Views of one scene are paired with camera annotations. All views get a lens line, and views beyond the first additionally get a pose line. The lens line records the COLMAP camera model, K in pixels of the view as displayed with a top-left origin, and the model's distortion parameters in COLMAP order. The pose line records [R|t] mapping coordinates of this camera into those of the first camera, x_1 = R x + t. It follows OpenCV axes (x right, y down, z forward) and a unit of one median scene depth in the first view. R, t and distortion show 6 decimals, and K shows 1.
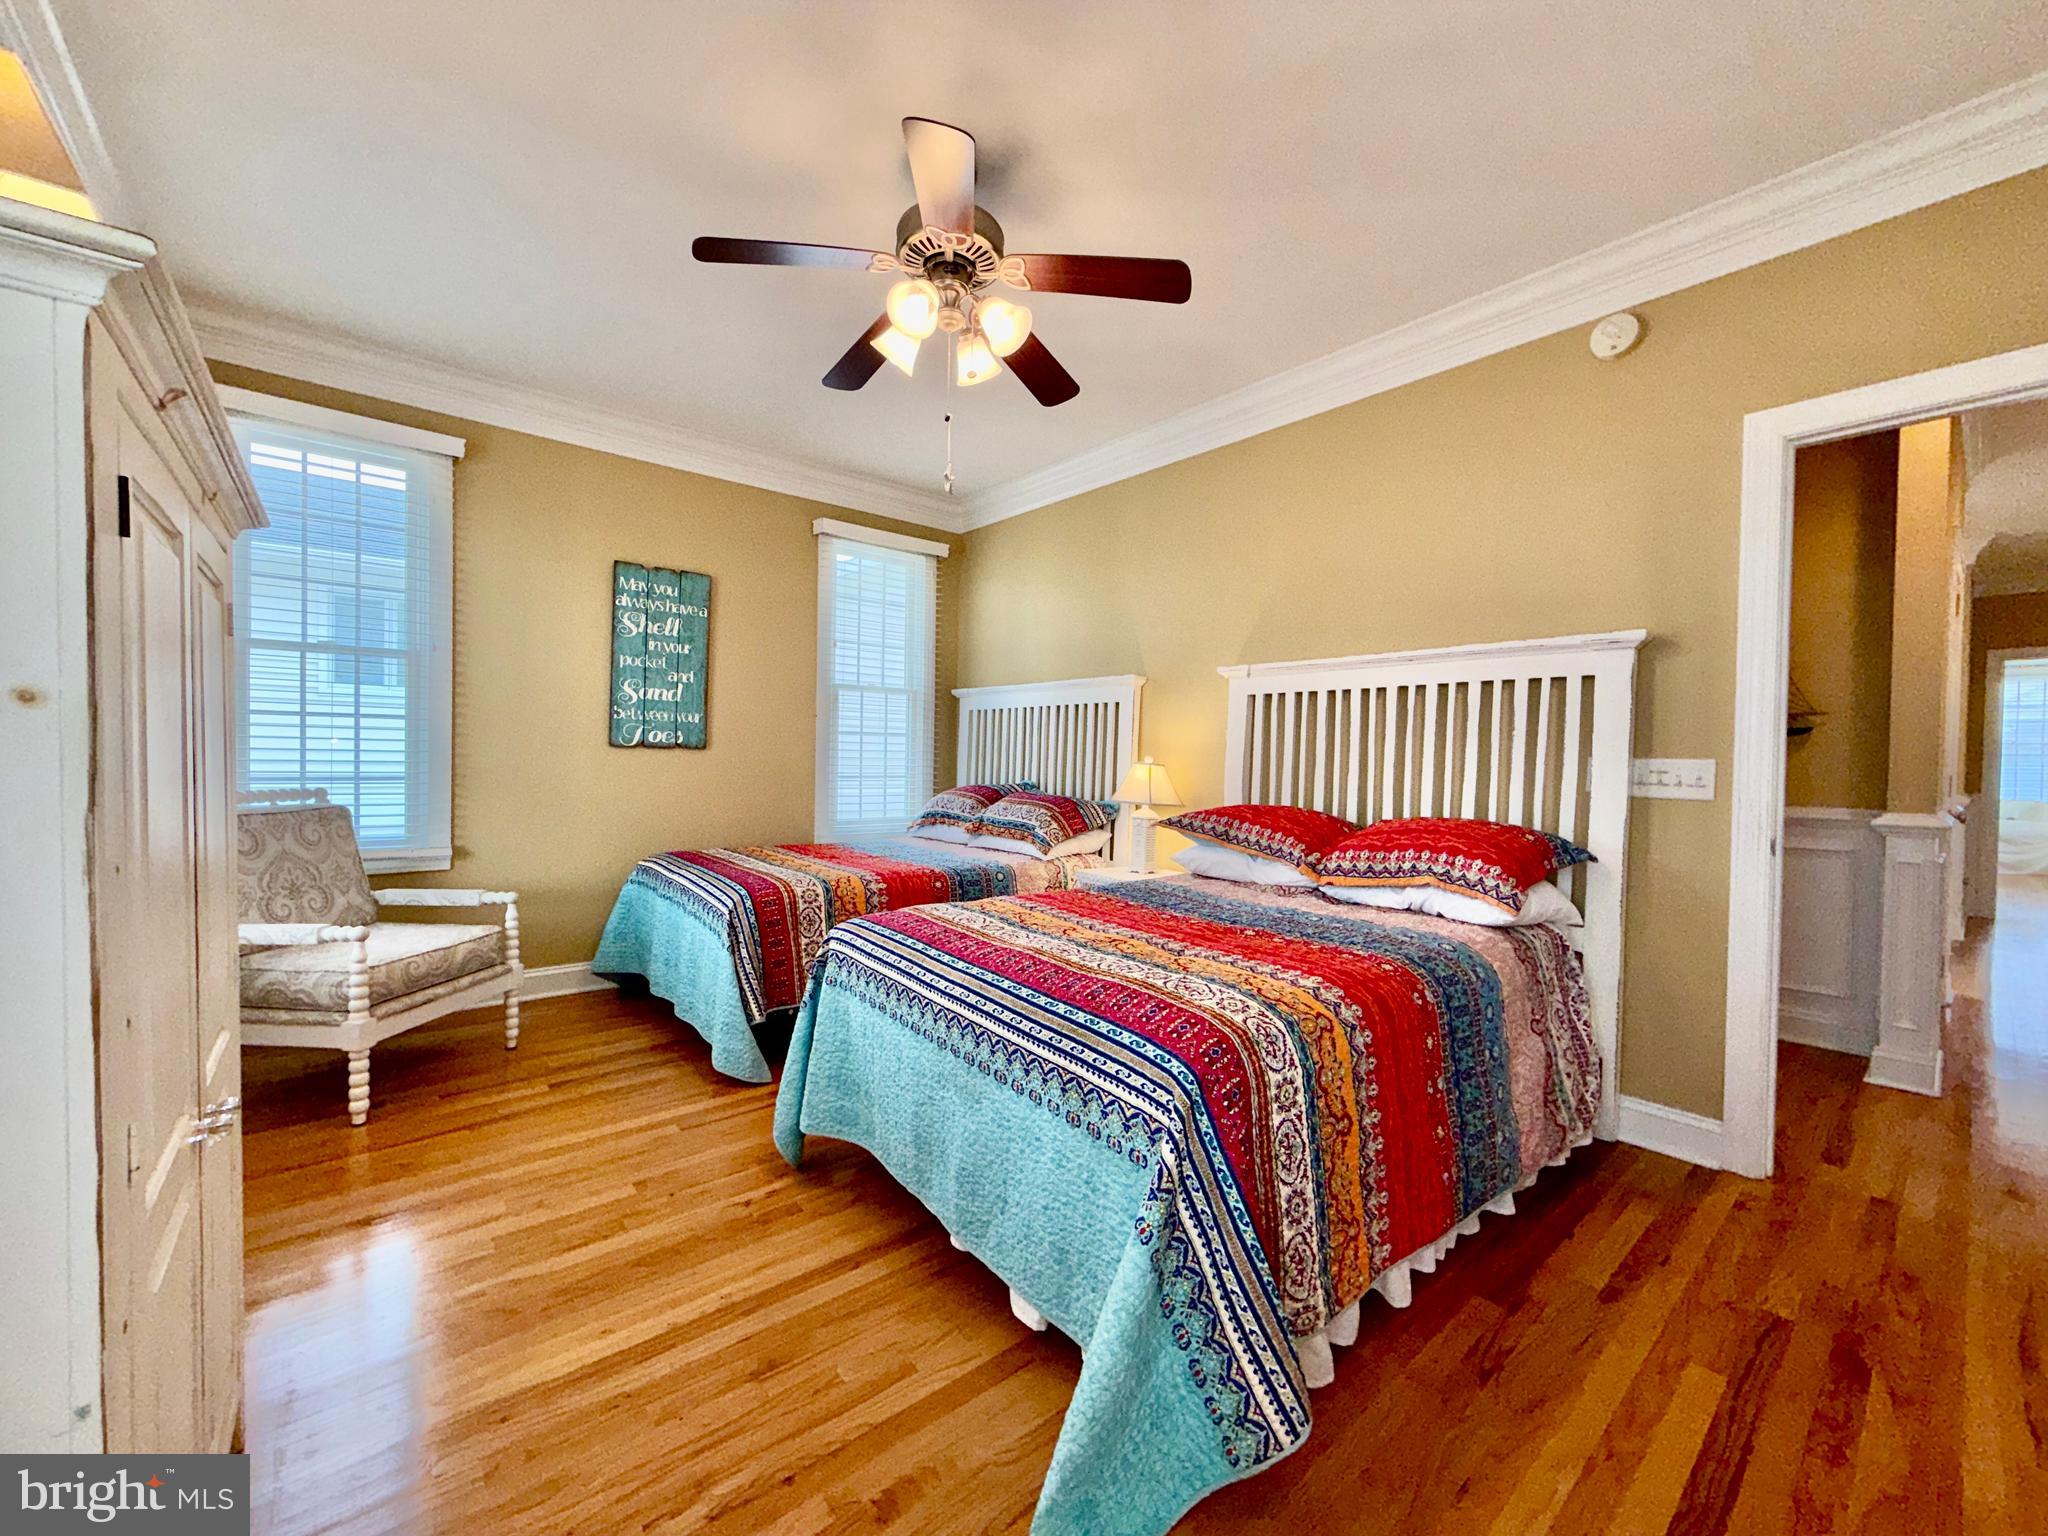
lens RADIAL K [[816.0, 0, 1021.6], [0, 816.0, 772.6], [0, 0, 1]] dist [0.002105, 0.000174]
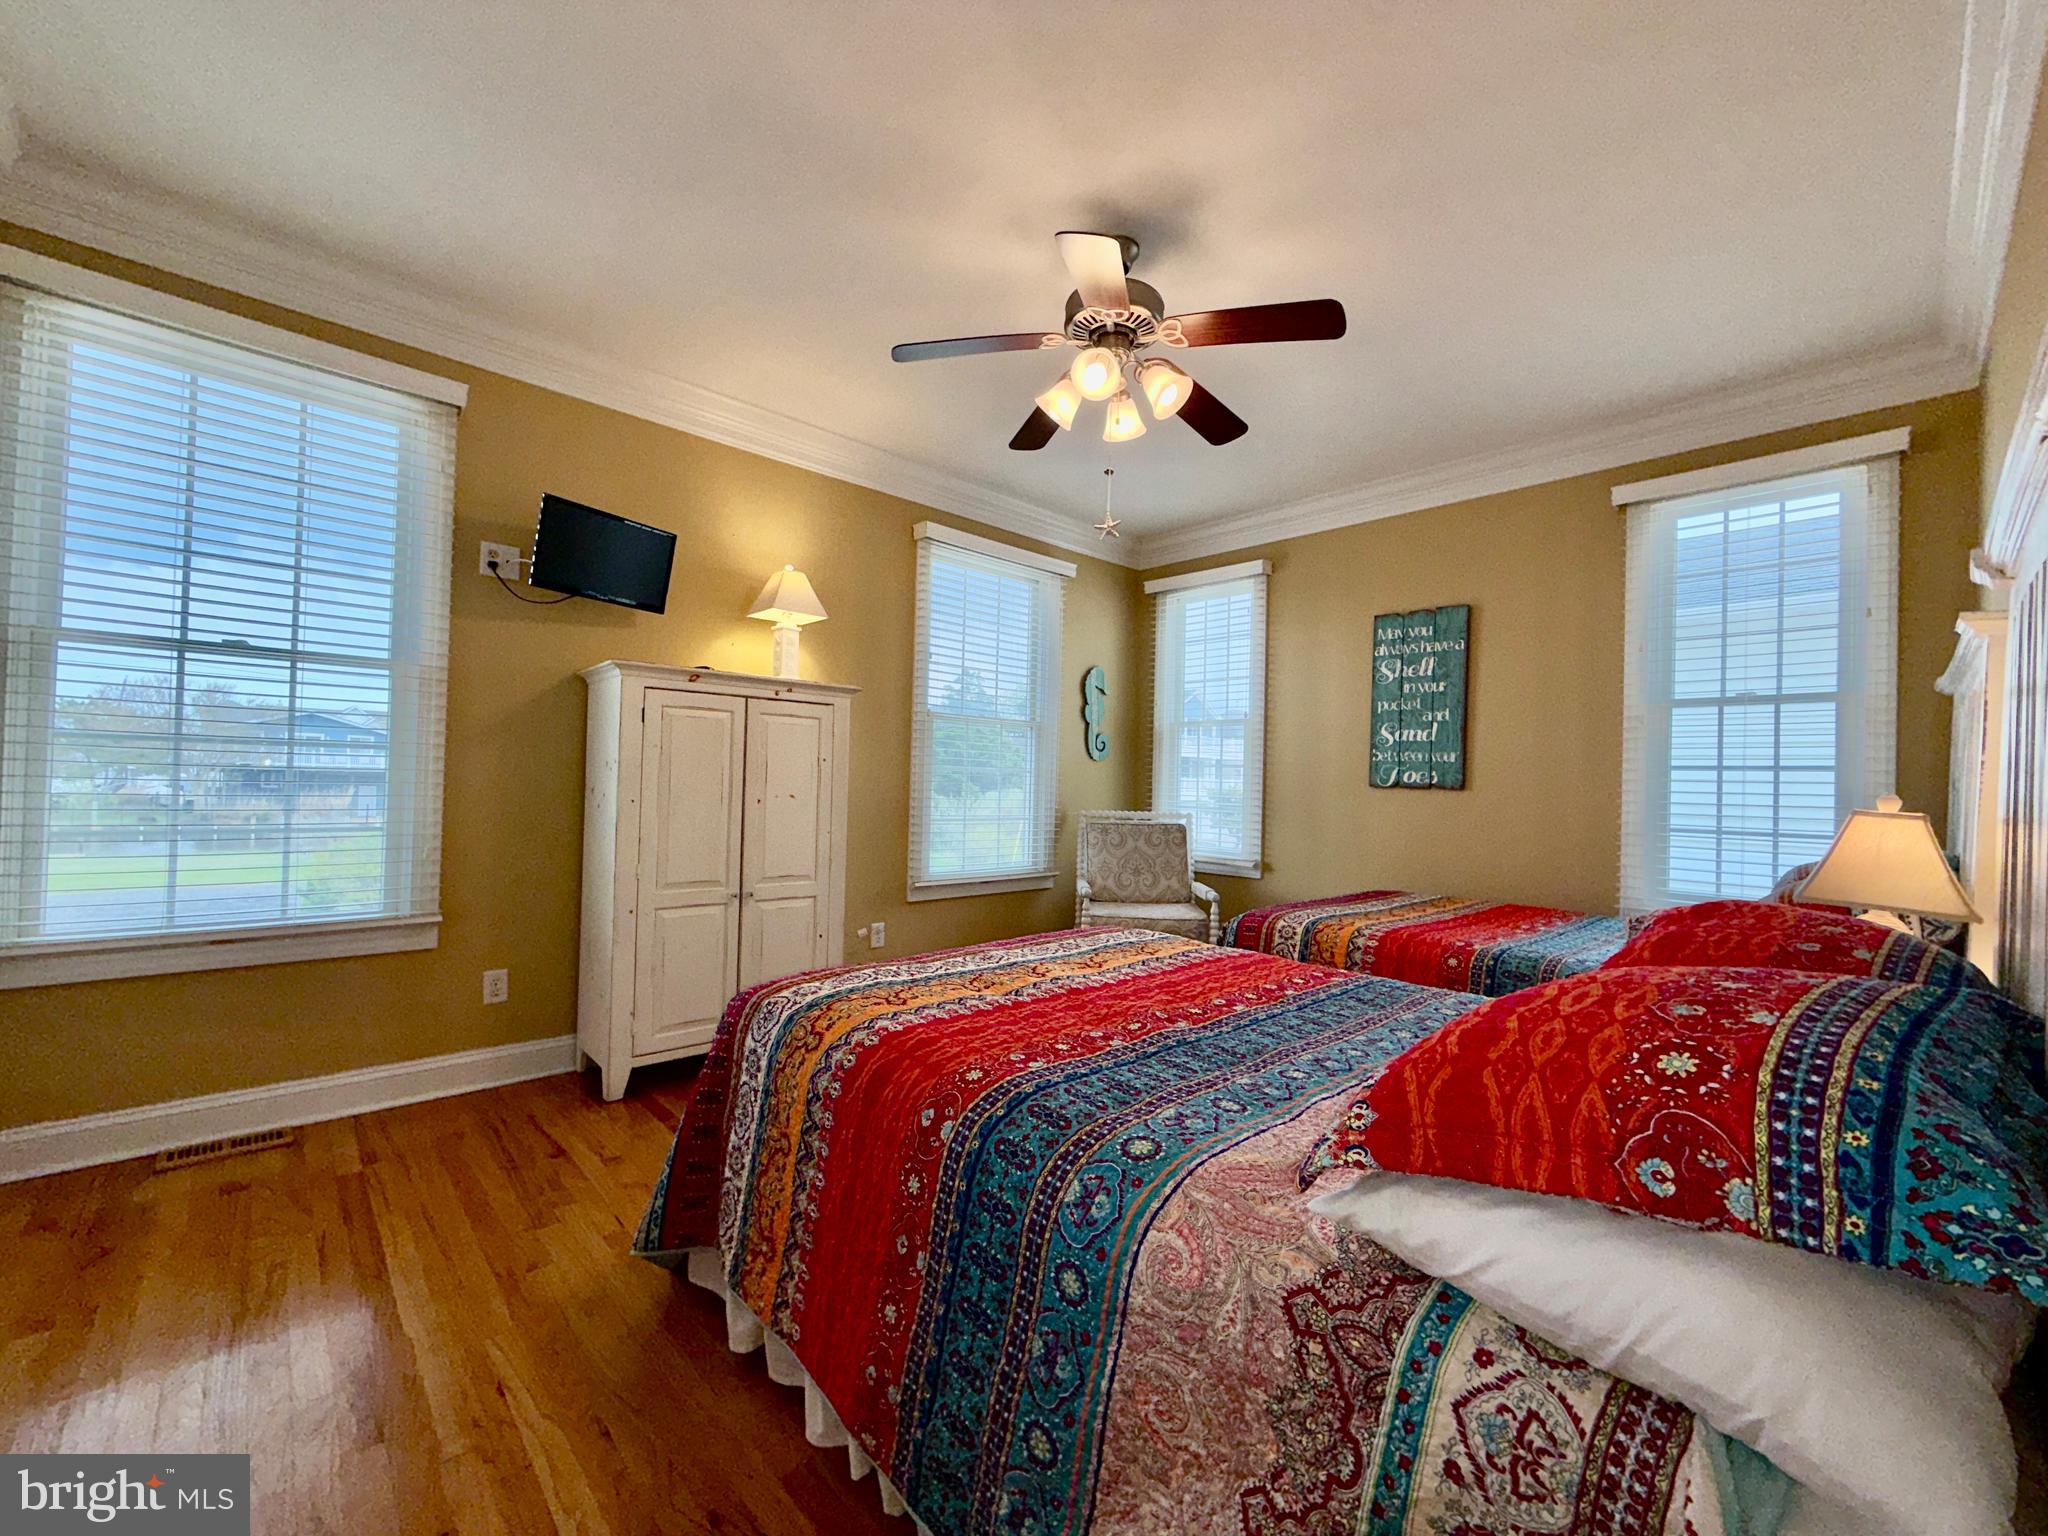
lens RADIAL K [[816.0, 0, 1015.5], [0, 816.0, 771.6], [0, 0, 1]] dist [0.002105, 0.000174]
pose [[0.049472, -0.026903, -0.998413, 0.534209], [-0.044448, 0.998587, -0.029110, 0.000133], [0.997786, 0.045818, 0.048207, 0.460368]]
